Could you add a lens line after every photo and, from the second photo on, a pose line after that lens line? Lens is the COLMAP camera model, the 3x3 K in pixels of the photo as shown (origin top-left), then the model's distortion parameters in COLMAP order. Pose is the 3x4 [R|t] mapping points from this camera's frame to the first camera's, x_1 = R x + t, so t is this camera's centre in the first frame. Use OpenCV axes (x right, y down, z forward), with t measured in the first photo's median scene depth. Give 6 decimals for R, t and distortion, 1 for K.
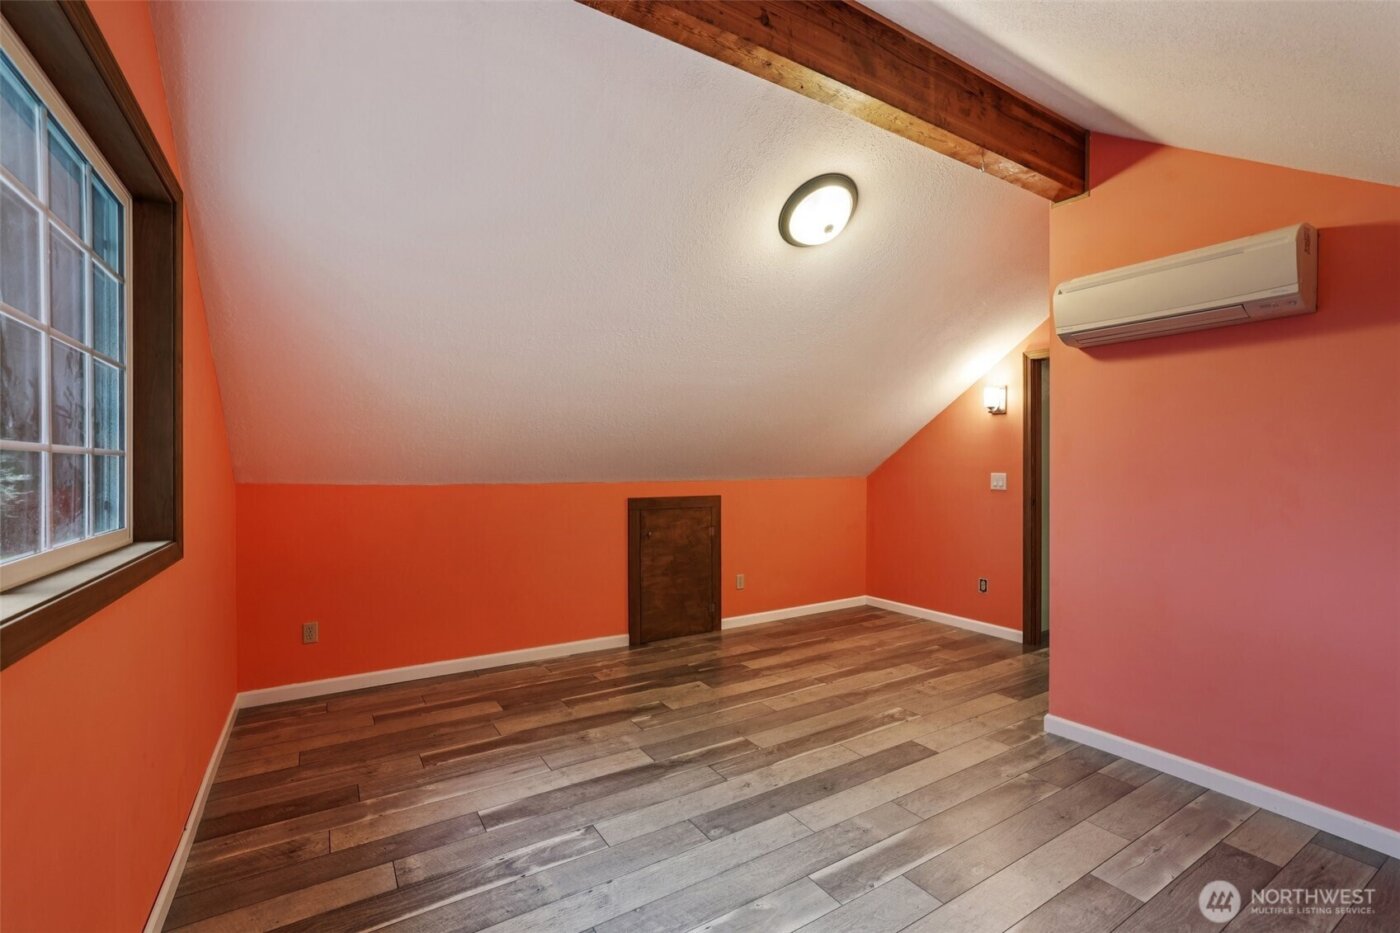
lens RADIAL K [[605.2, 0, 689.4], [0, 605.2, 476.2], [0, 0, 1]] dist [-0.029302, 0.006231]
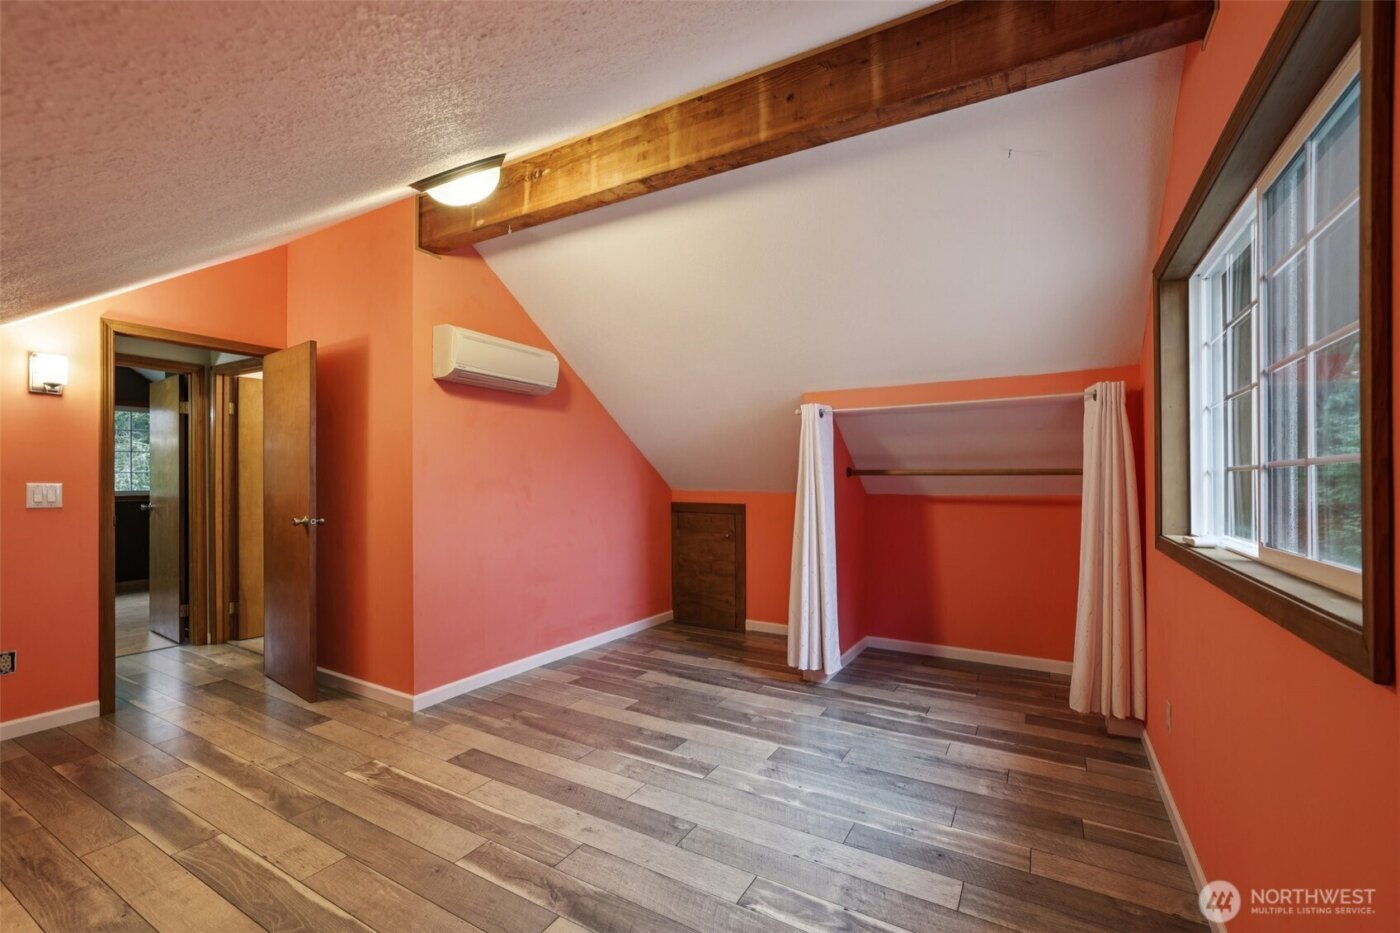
lens RADIAL K [[605.2, 0, 696.4], [0, 605.2, 468.0], [0, 0, 1]] dist [-0.029302, 0.006231]
pose [[-0.467579, 0.009755, 0.883897, -0.722615], [0.008525, 0.999942, -0.006525, -0.020231], [-0.883910, 0.004484, -0.467636, 1.178475]]
